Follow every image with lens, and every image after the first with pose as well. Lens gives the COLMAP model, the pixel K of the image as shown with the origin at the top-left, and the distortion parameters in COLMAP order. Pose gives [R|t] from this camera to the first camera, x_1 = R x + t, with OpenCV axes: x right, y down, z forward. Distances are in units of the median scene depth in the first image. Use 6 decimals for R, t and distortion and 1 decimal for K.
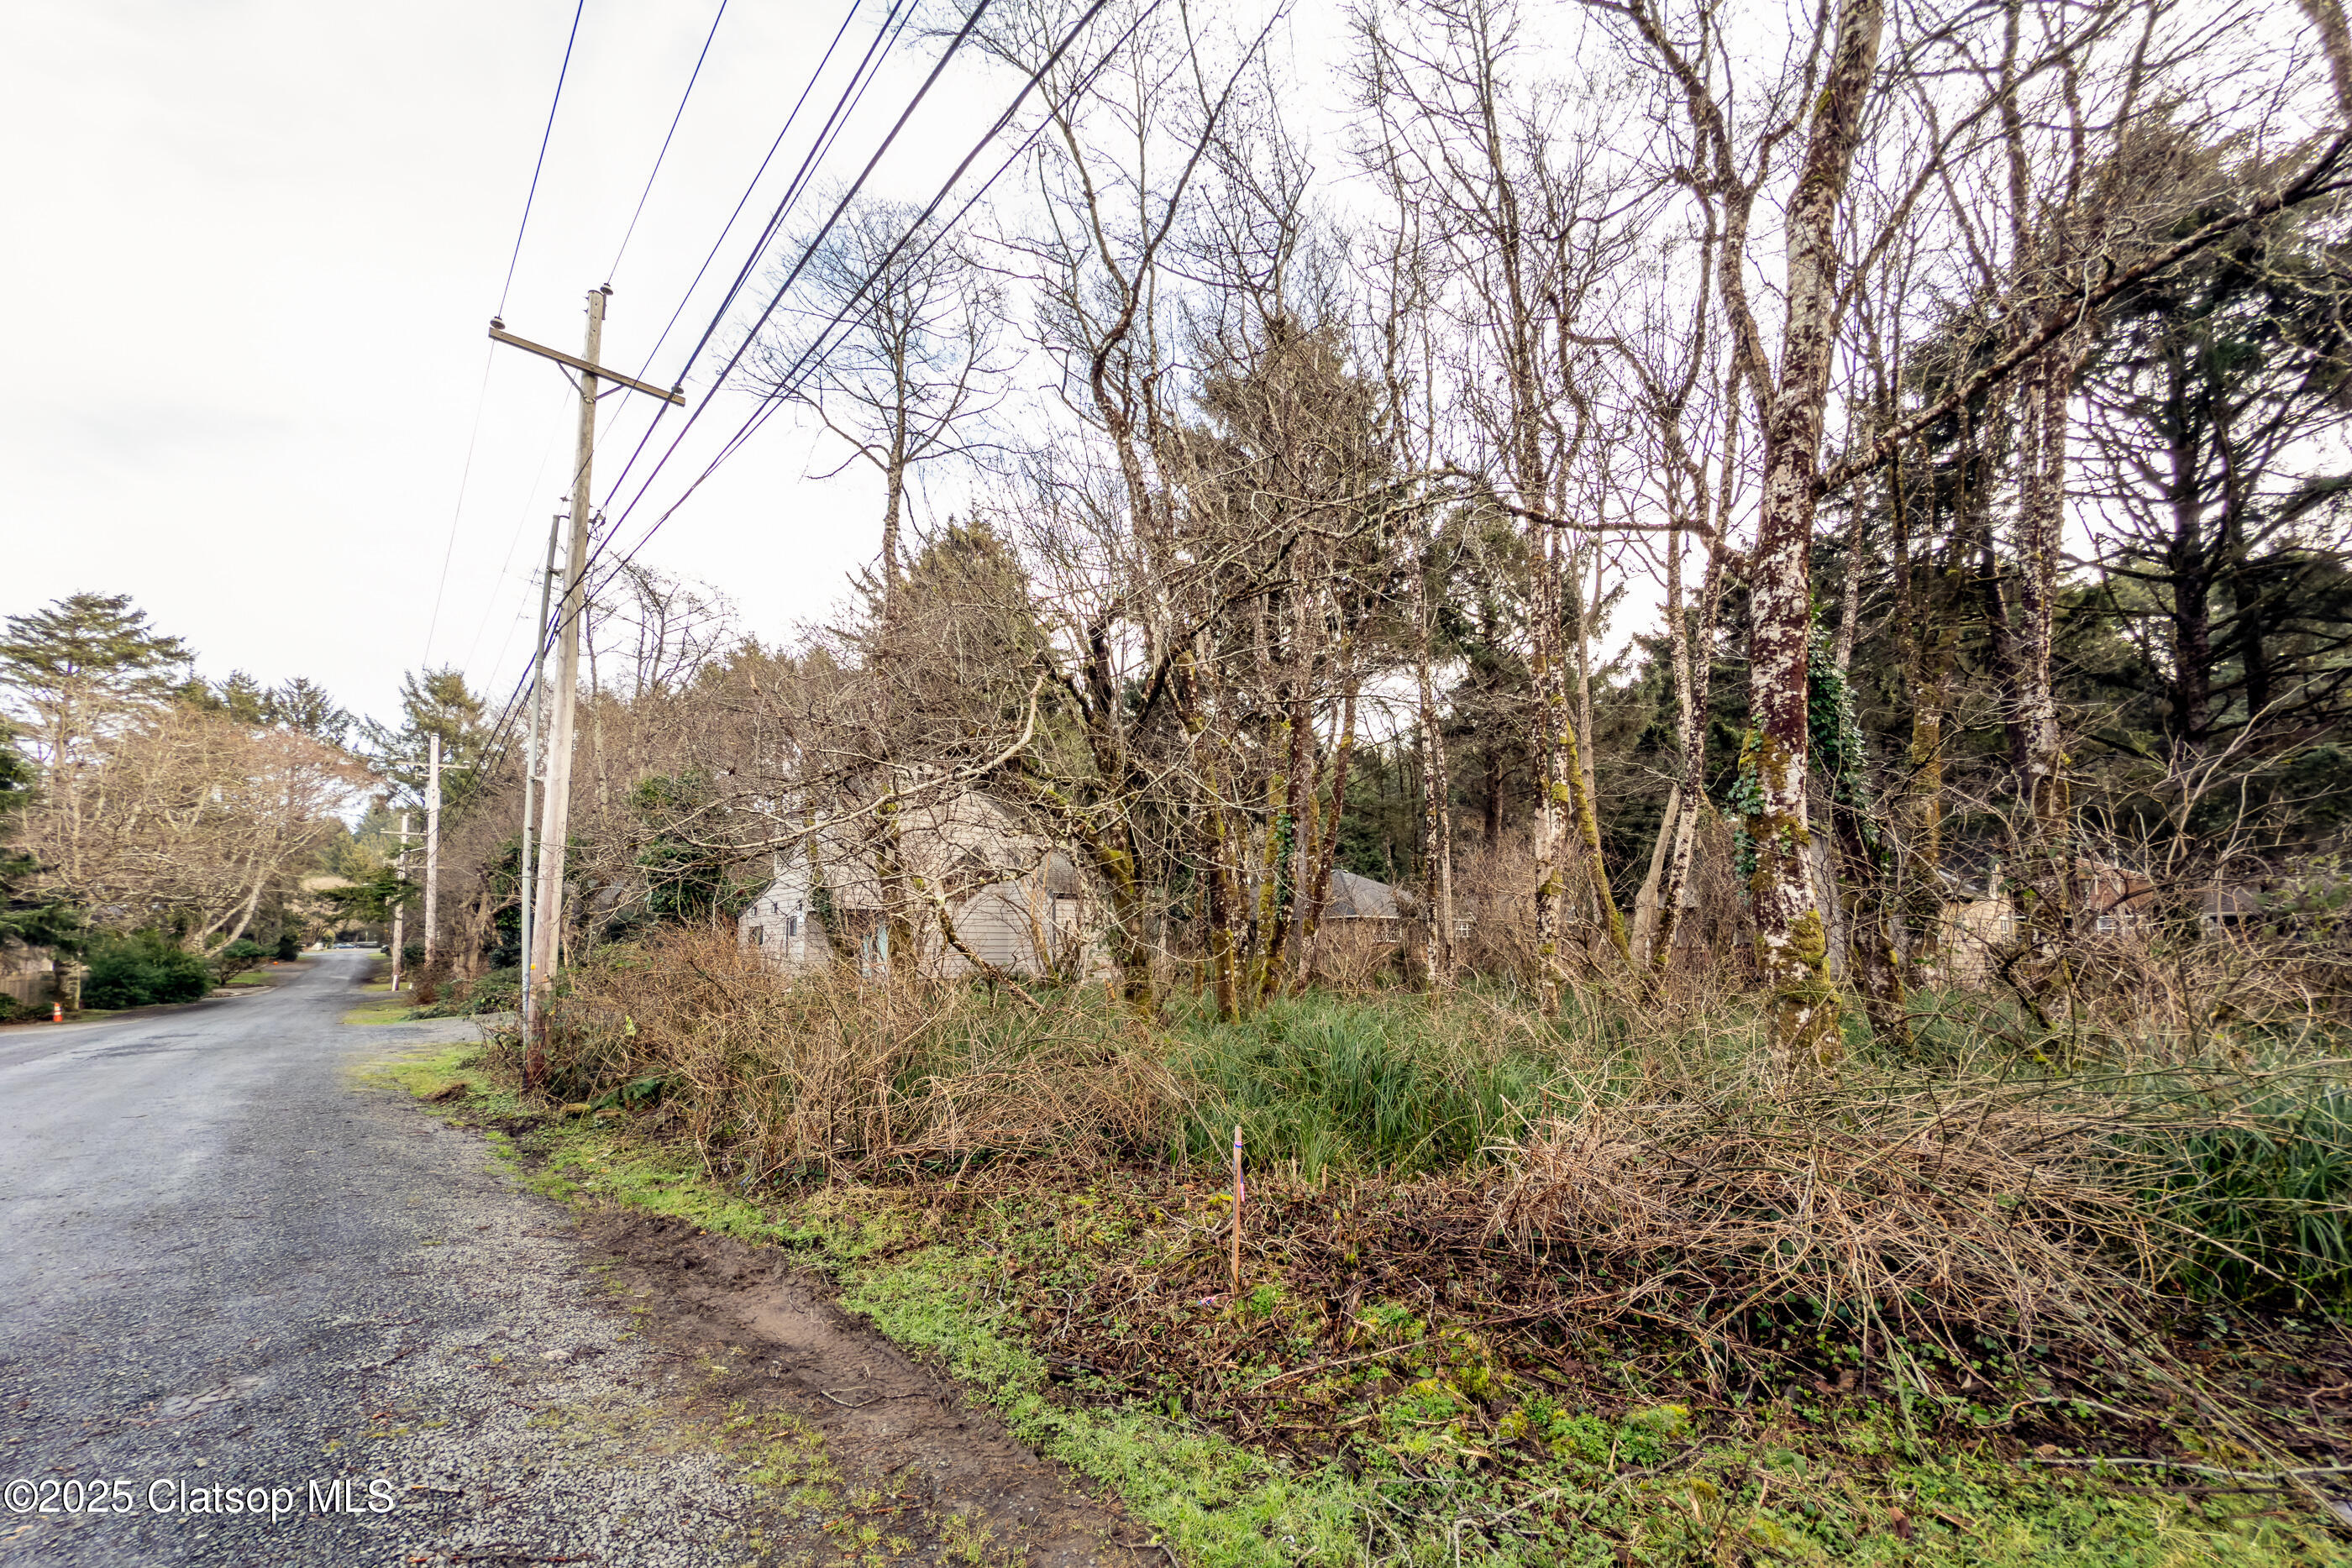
lens RADIAL K [[1066.2, 0, 1192.4], [0, 1066.2, 845.6], [0, 0, 1]] dist [-0.000501, 0.000314]
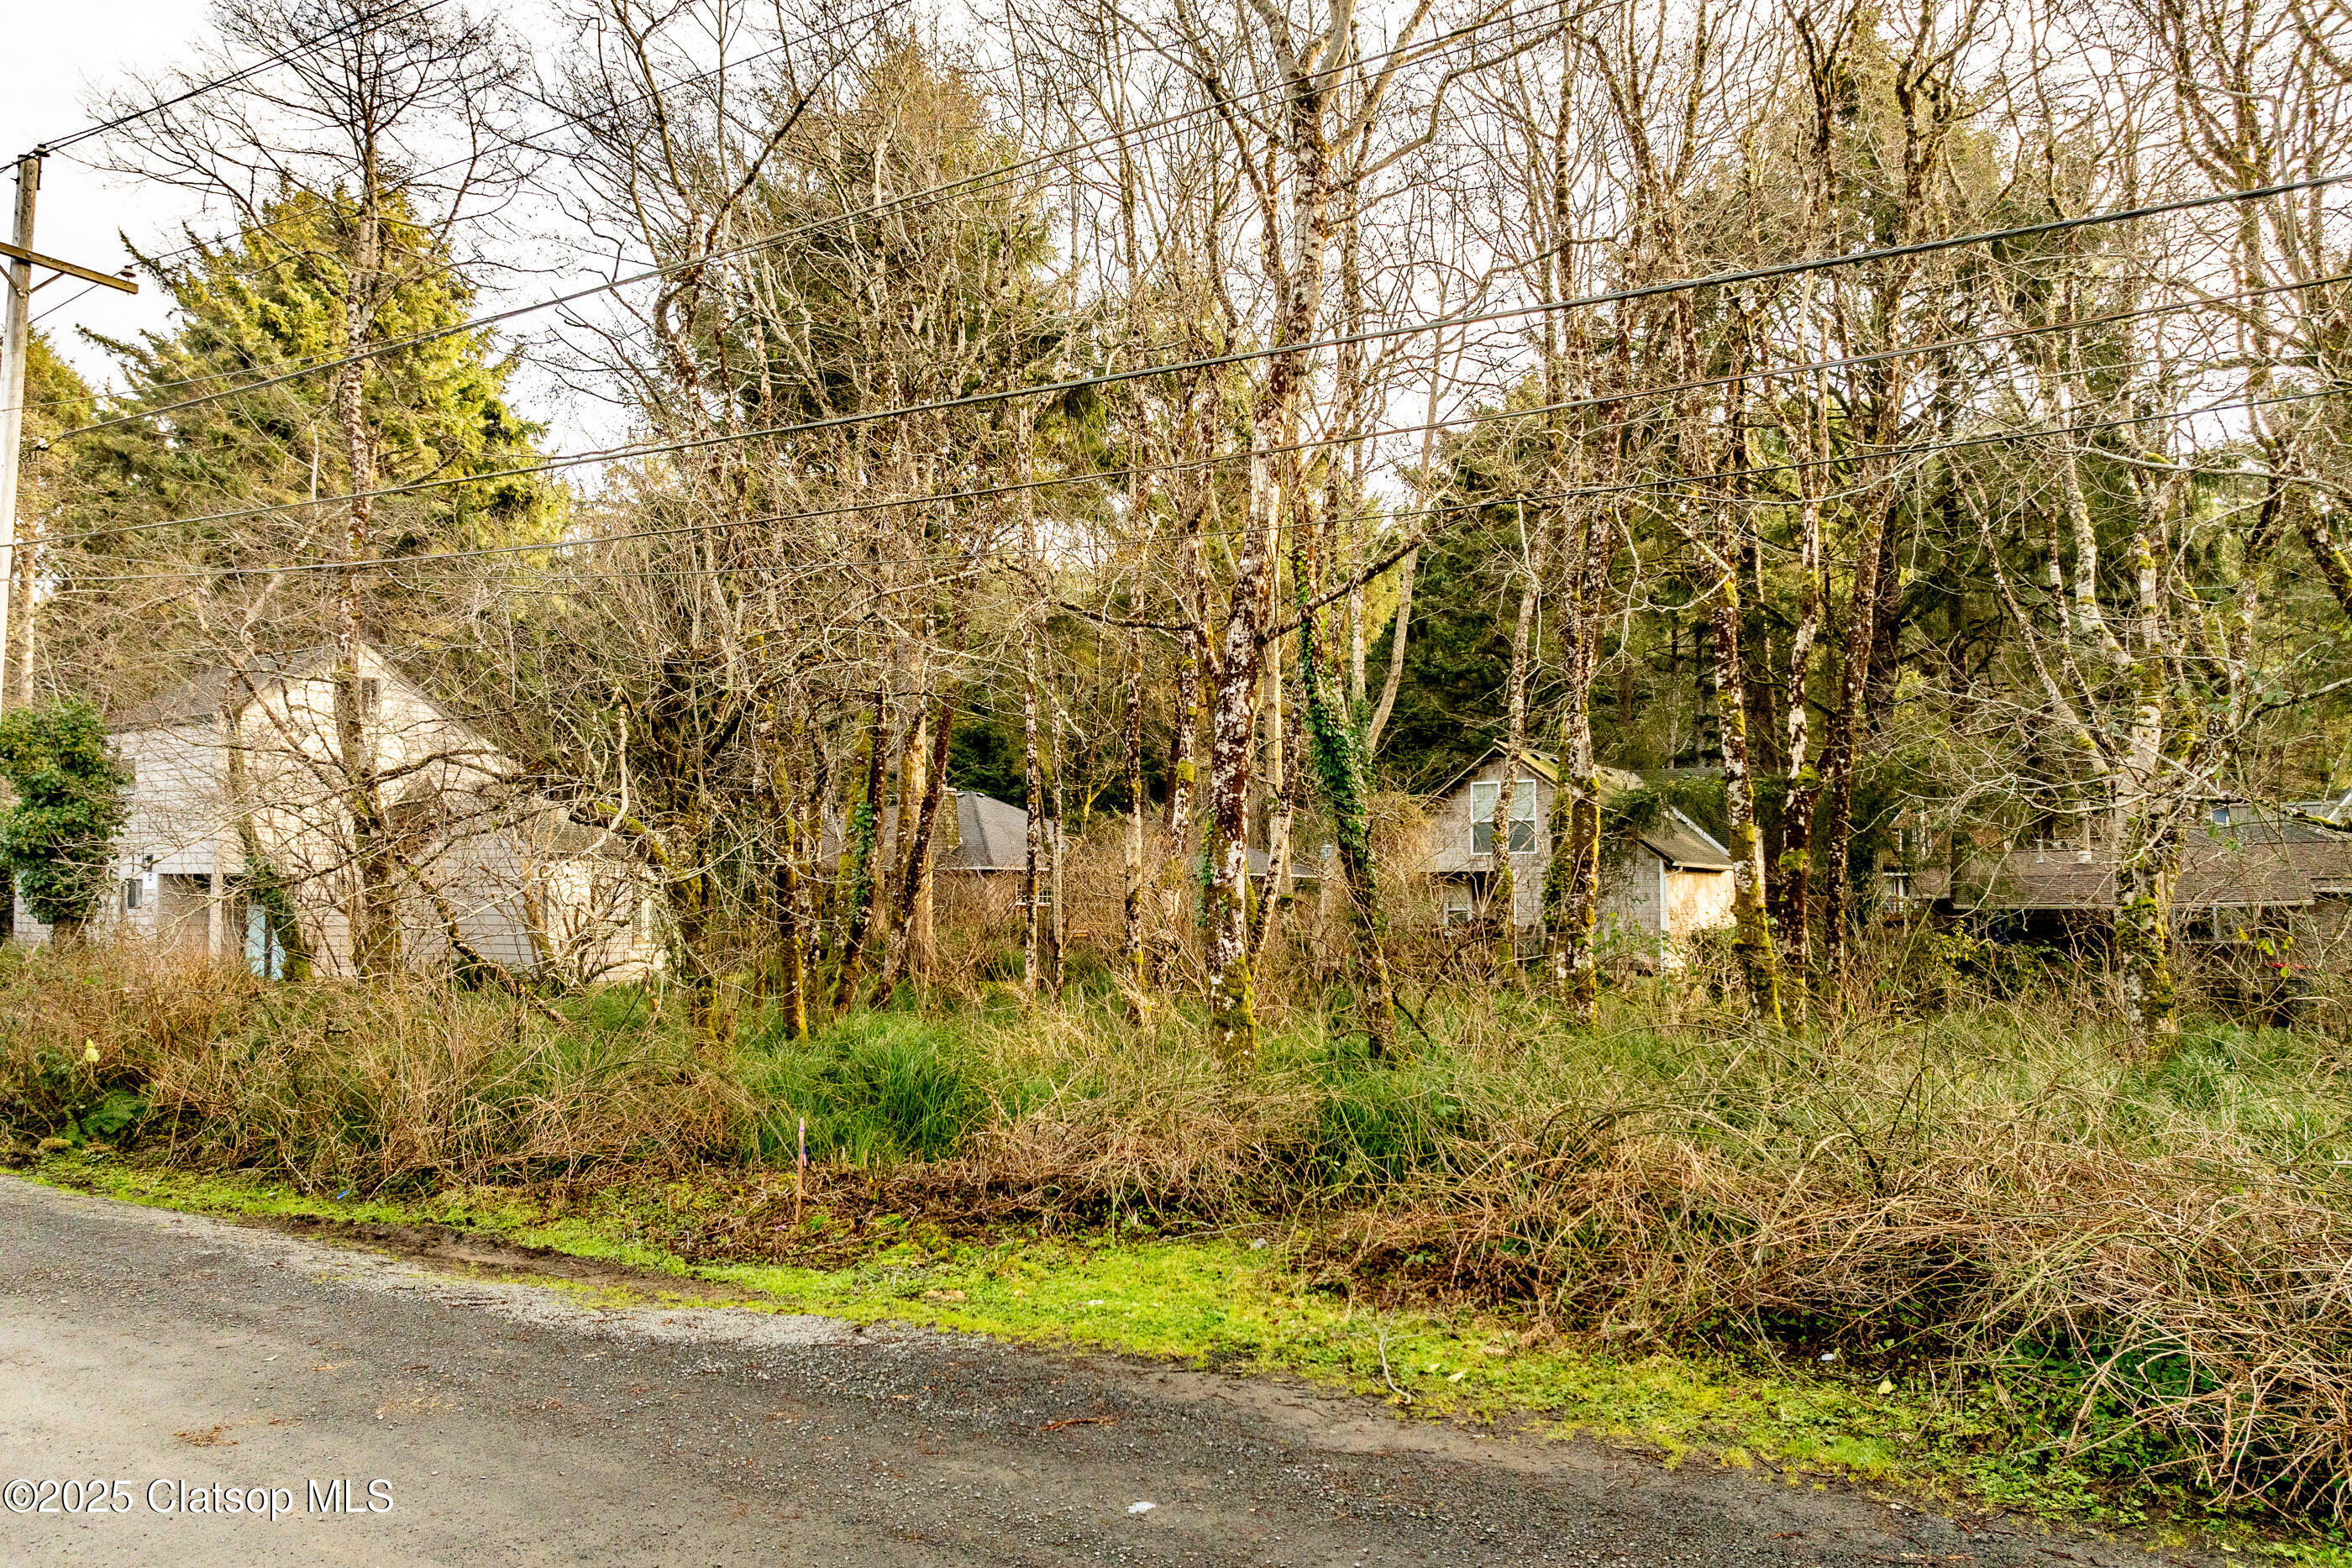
lens RADIAL K [[1882.4, 0, 1264.4], [0, 1882.4, 777.6], [0, 0, 1]] dist [-0.051334, -0.004363]
pose [[0.961525, 0.019781, 0.274003, -0.047233], [-0.030198, 0.998971, 0.033851, -0.243470], [-0.273052, -0.040823, 0.961133, -1.262858]]
